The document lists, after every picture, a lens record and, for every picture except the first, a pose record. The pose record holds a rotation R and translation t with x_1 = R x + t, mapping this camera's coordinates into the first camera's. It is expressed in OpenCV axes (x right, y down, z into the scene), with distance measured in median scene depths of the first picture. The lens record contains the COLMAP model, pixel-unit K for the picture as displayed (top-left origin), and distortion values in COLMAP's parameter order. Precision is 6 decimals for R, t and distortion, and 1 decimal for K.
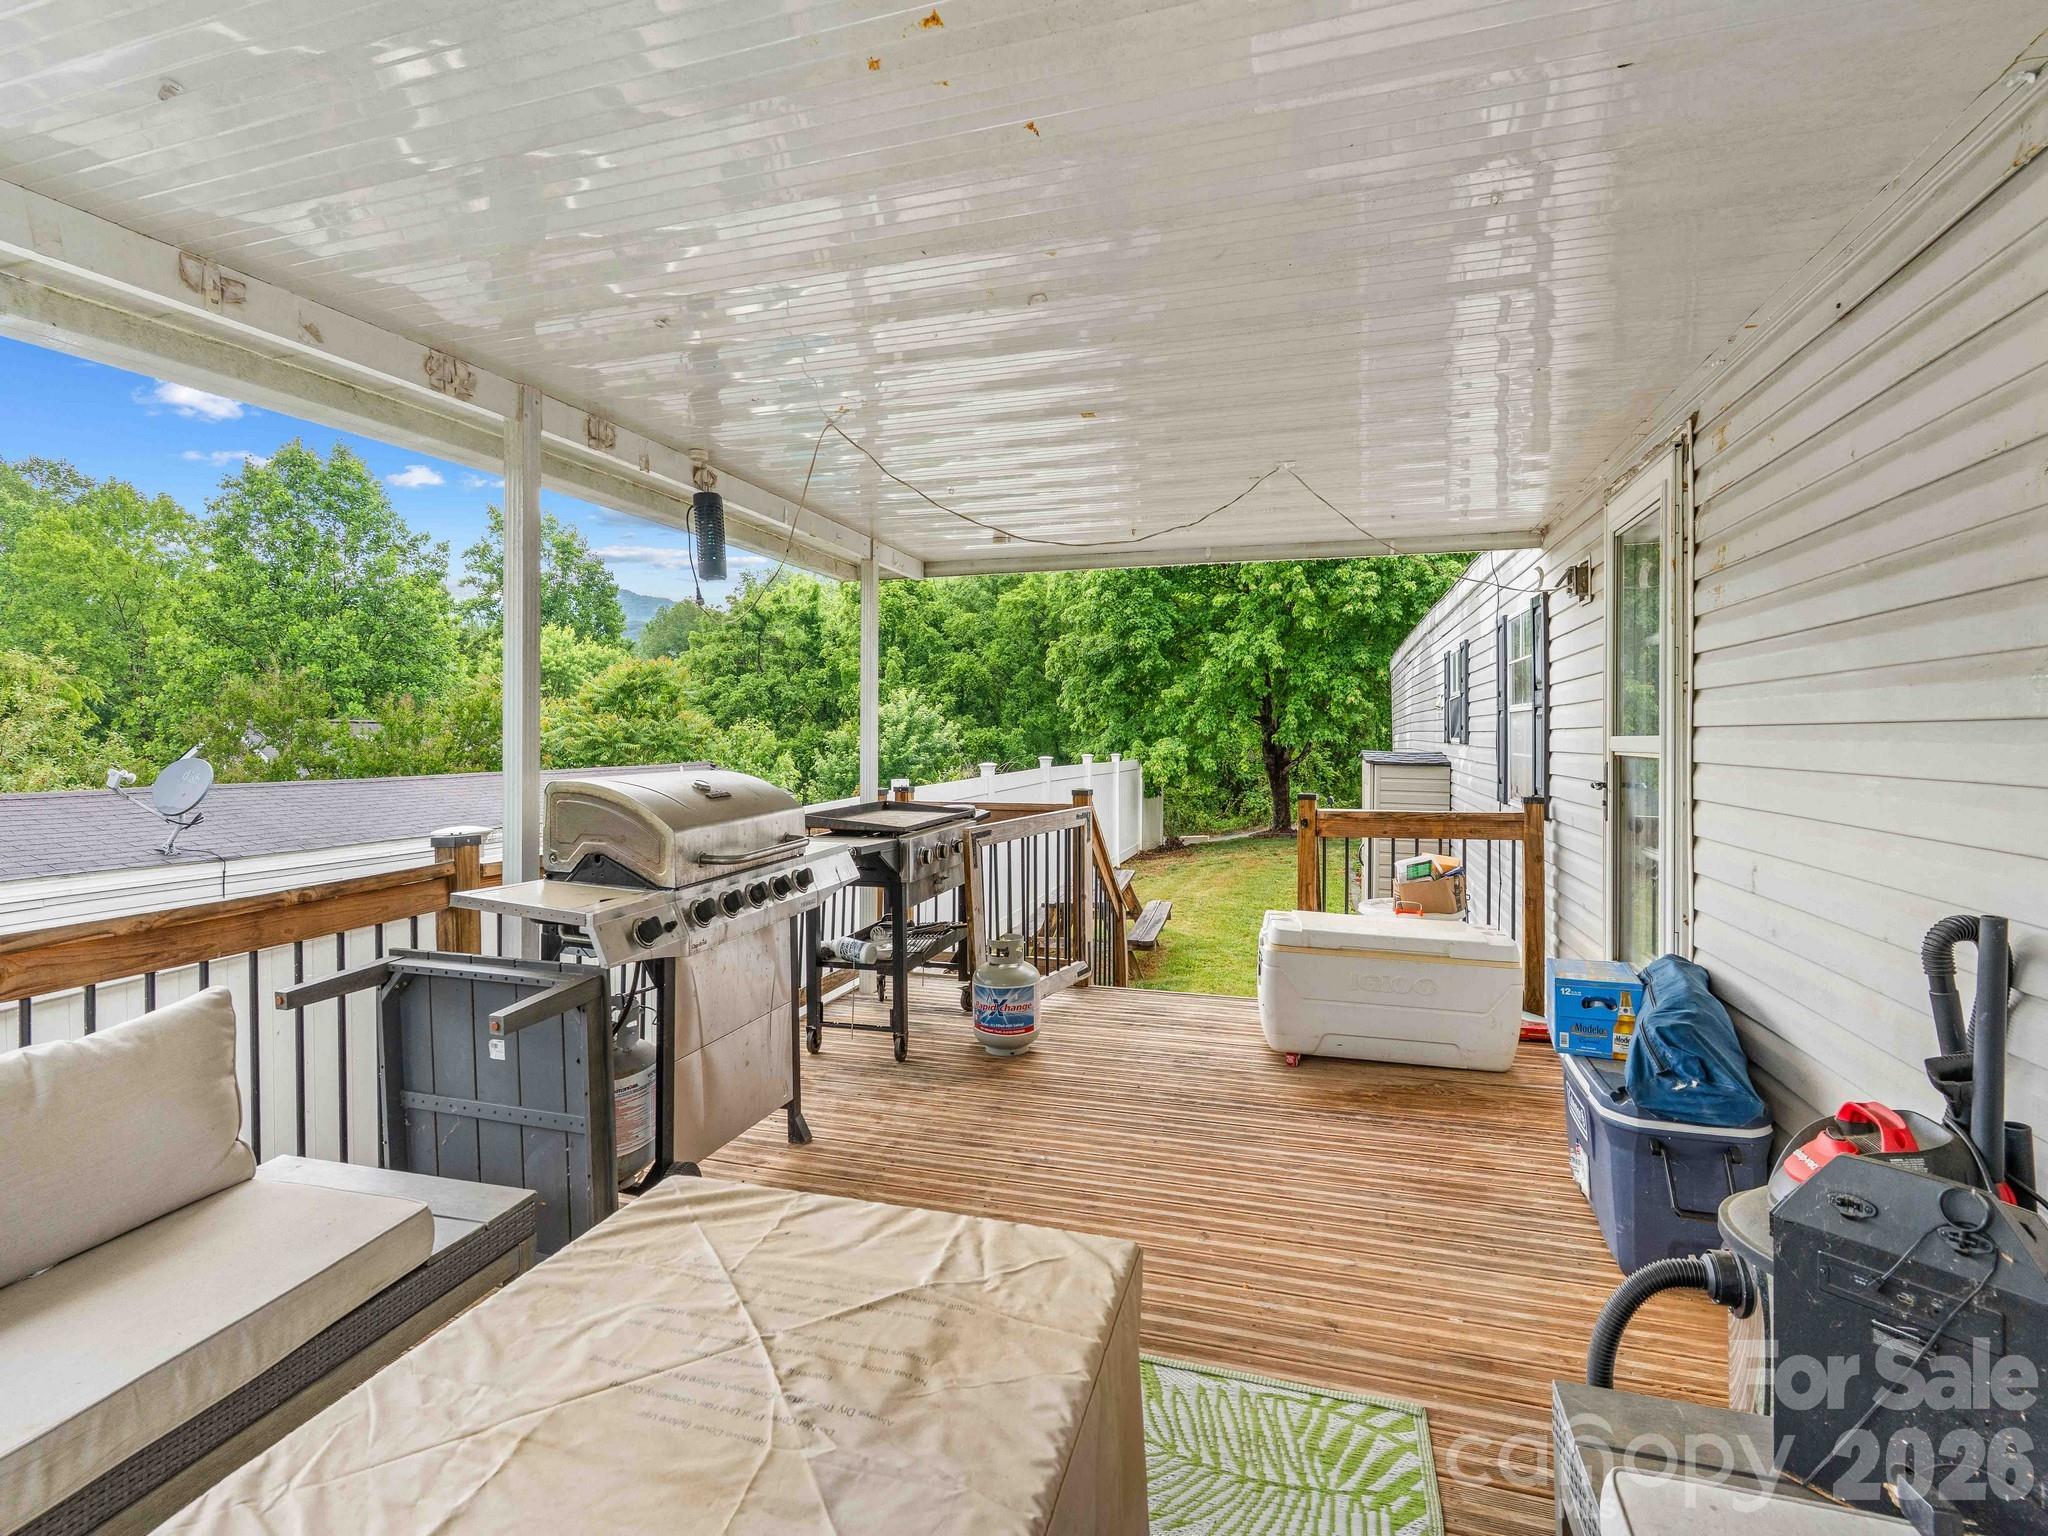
lens RADIAL K [[1001.5, 0, 1018.5], [0, 1001.5, 762.1], [0, 0, 1]] dist [-0.000092, 0.000048]
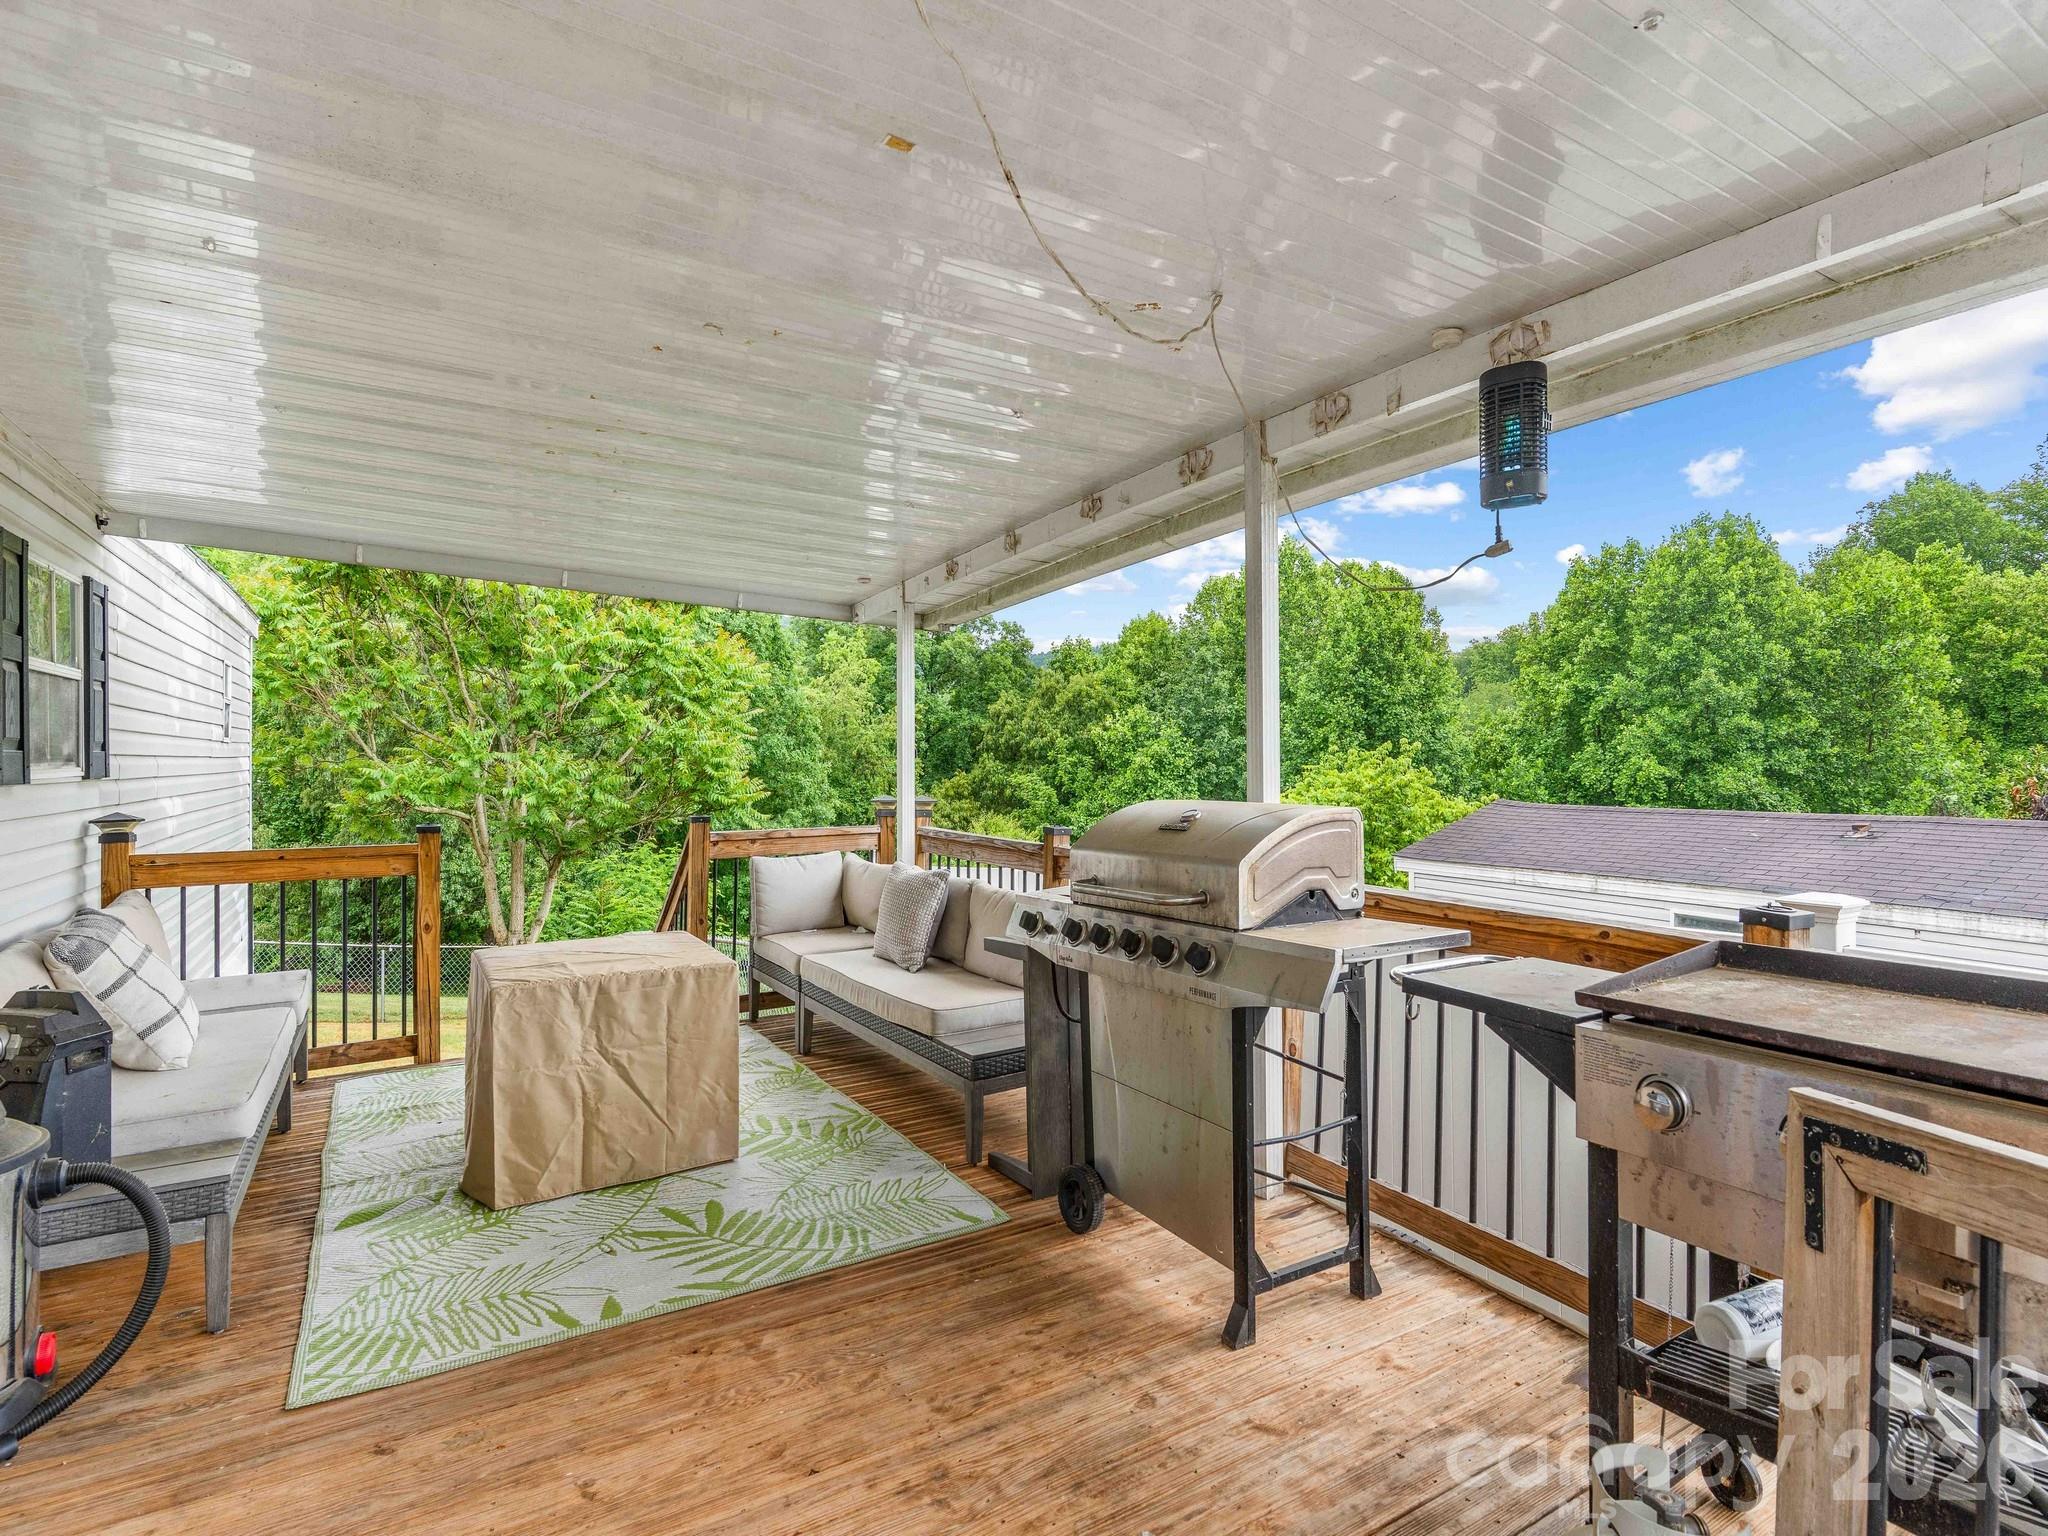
lens RADIAL K [[1001.5, 0, 1017.8], [0, 1001.5, 771.9], [0, 0, 1]] dist [-0.000092, 0.000048]
pose [[-0.668913, 0.016632, -0.743154, 0.437216], [-0.006761, 0.999572, 0.028456, -0.039668], [0.743310, 0.024060, -0.668515, 1.454891]]
